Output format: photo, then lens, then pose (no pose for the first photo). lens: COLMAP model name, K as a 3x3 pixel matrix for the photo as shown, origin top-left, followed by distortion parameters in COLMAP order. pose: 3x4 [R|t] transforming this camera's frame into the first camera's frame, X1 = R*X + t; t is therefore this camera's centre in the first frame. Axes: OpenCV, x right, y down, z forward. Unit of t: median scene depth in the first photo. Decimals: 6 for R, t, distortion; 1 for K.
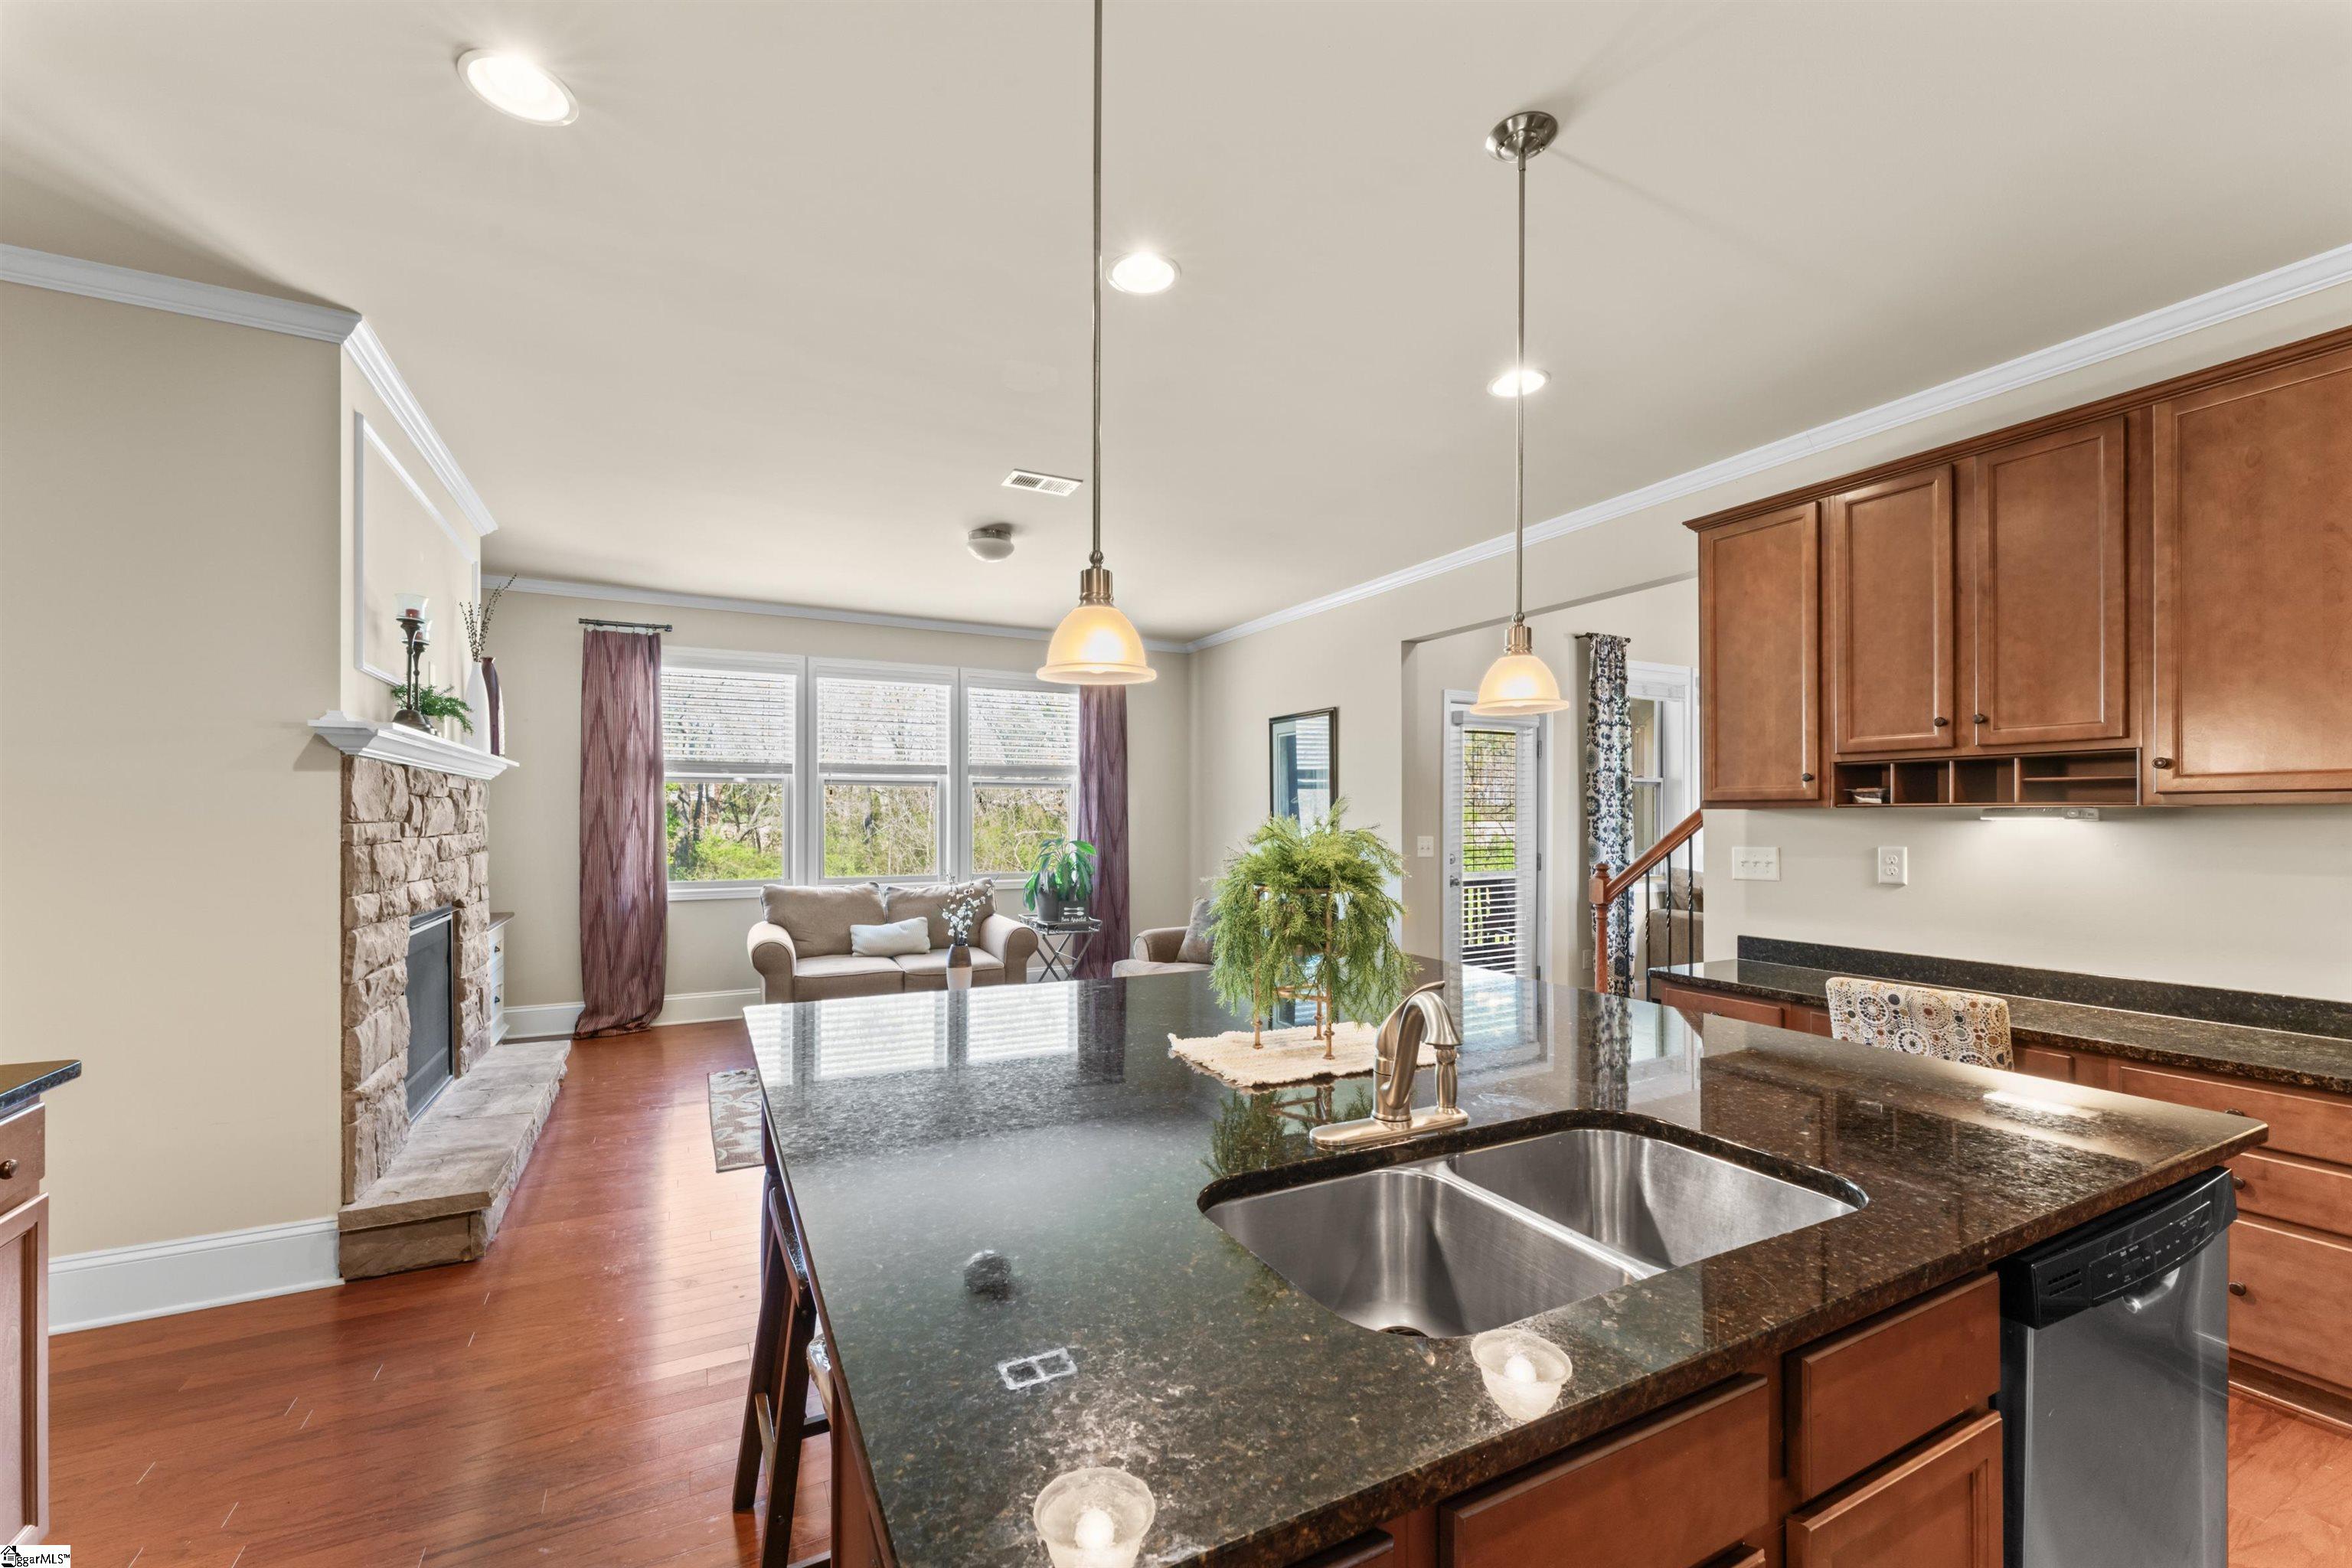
lens RADIAL K [[954.8, 0, 1163.3], [0, 954.8, 824.0], [0, 0, 1]] dist [0.004042, 0.001561]
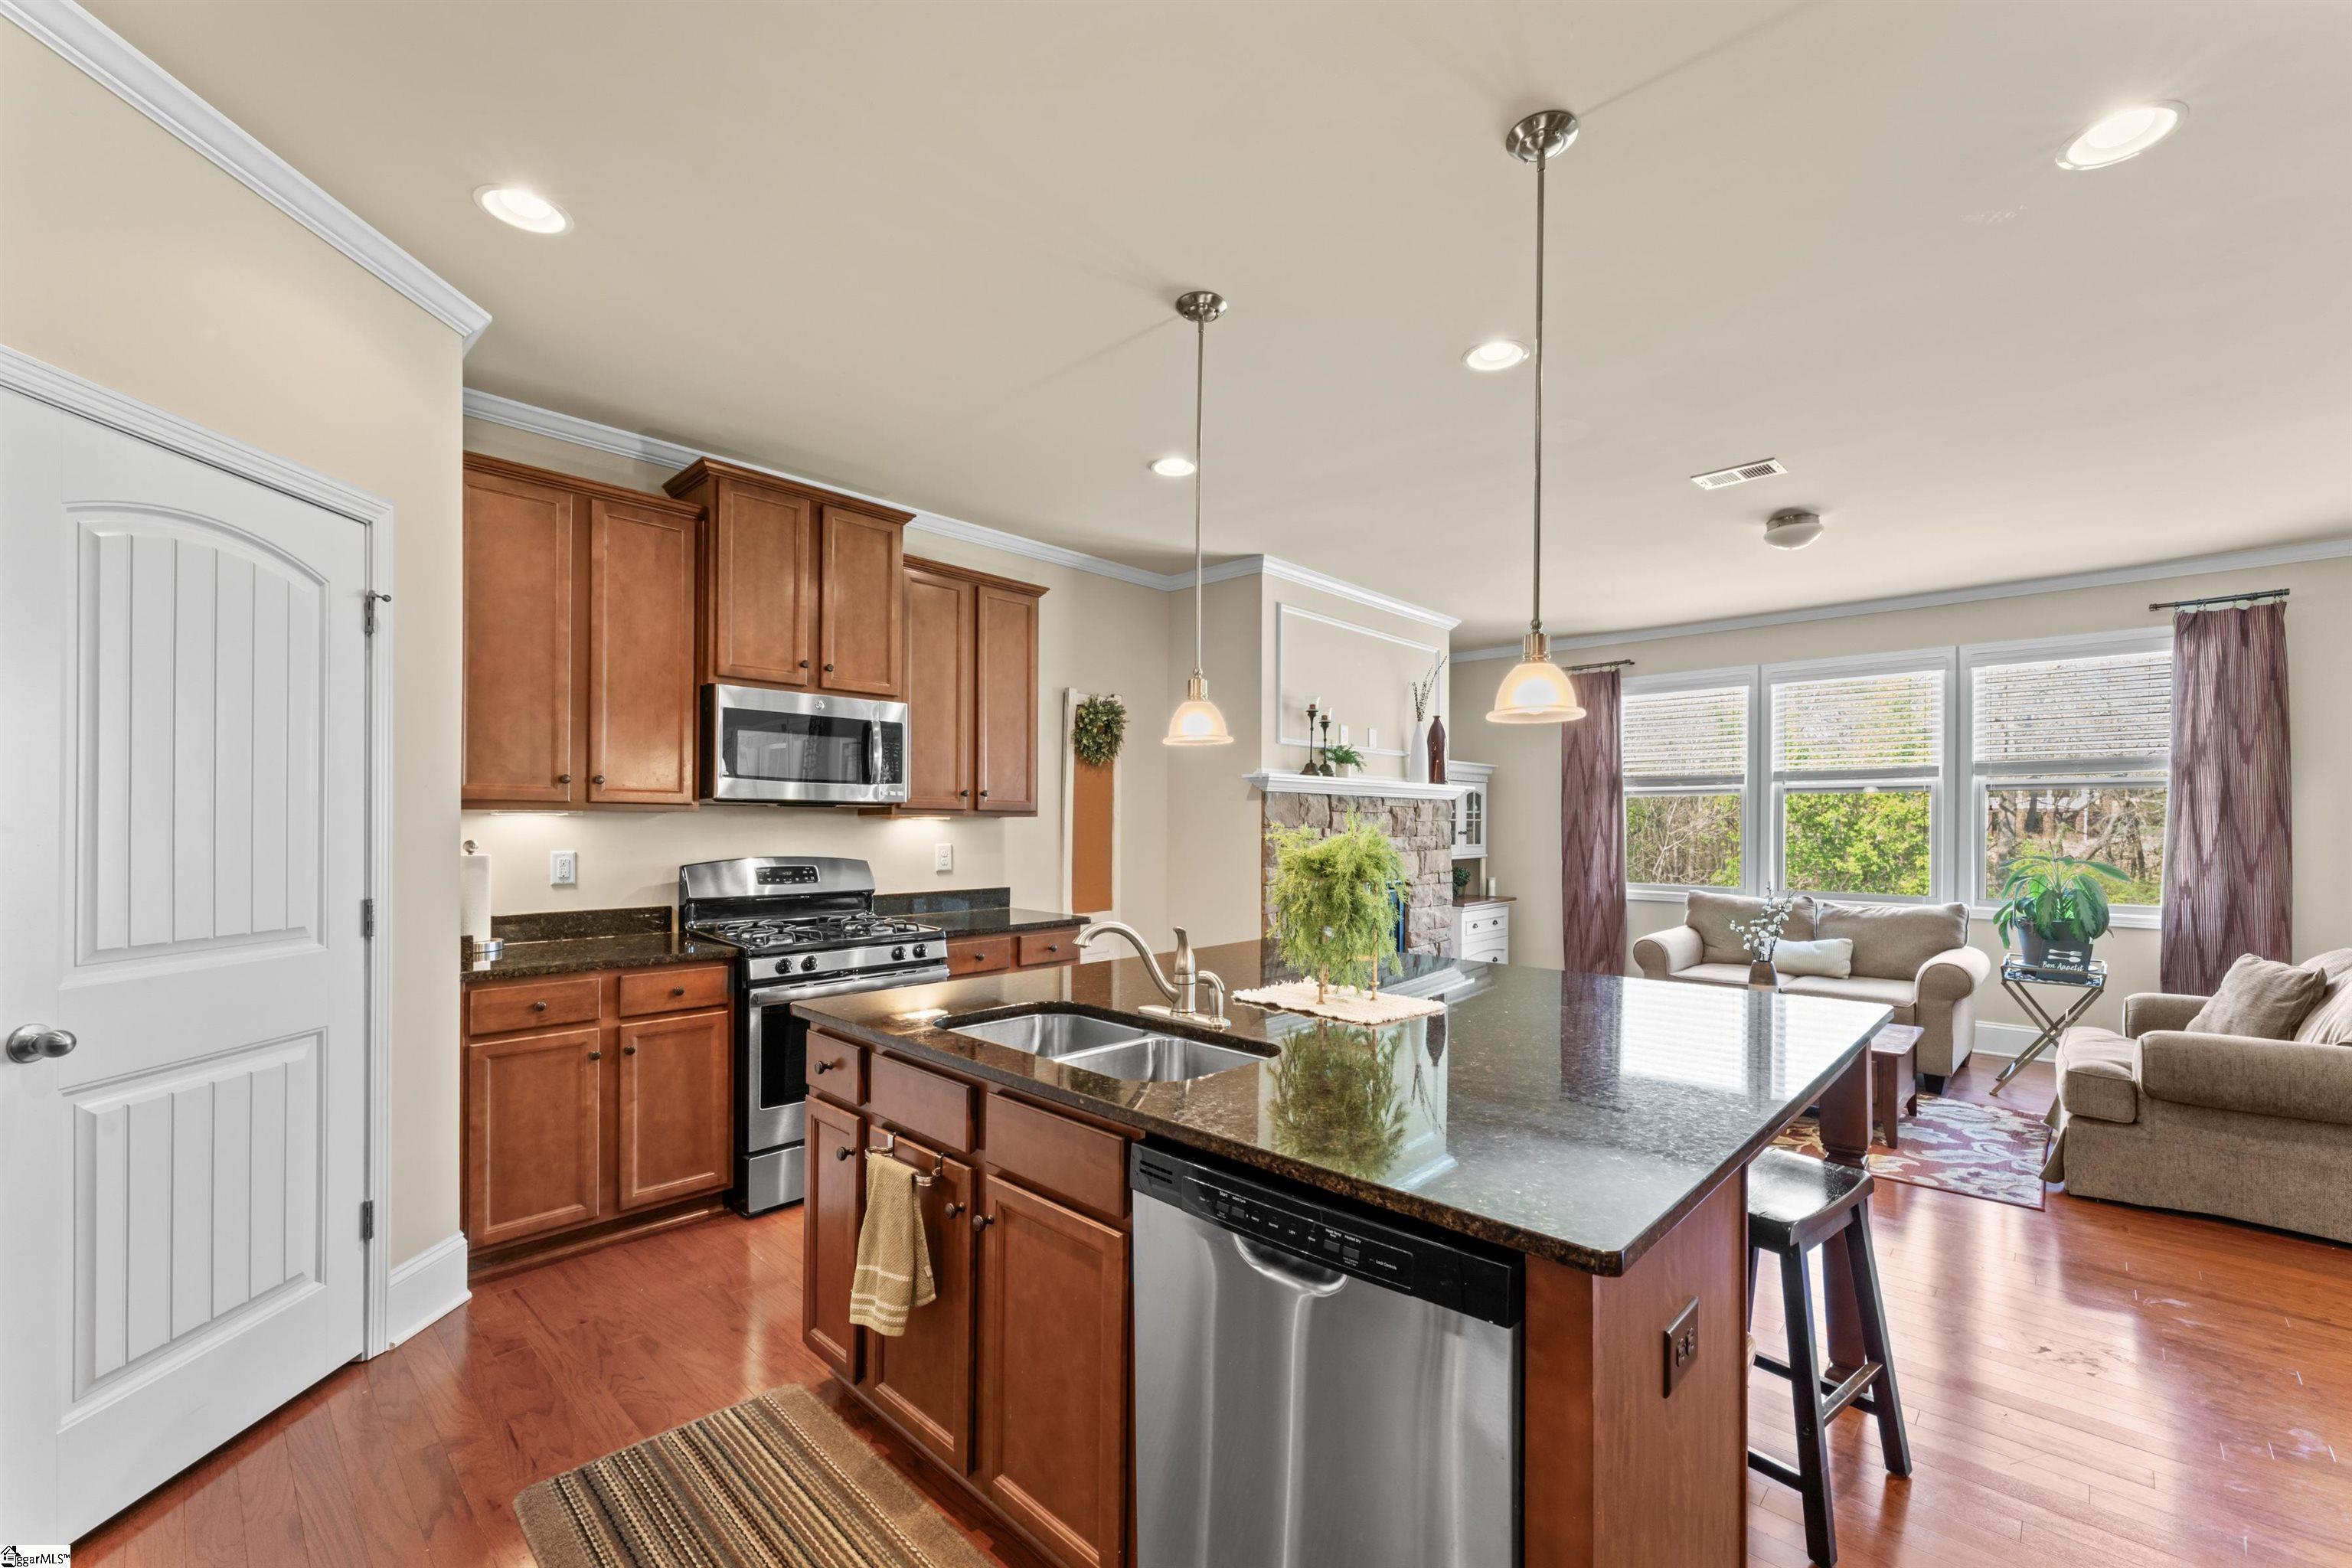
lens RADIAL K [[954.8, 0, 1190.9], [0, 954.8, 817.9], [0, 0, 1]] dist [0.004042, 0.001561]
pose [[0.344100, -0.004671, -0.938921, 0.499559], [-0.011462, 0.999892, -0.009175, -0.001158], [0.938863, 0.013919, 0.344010, 0.141269]]
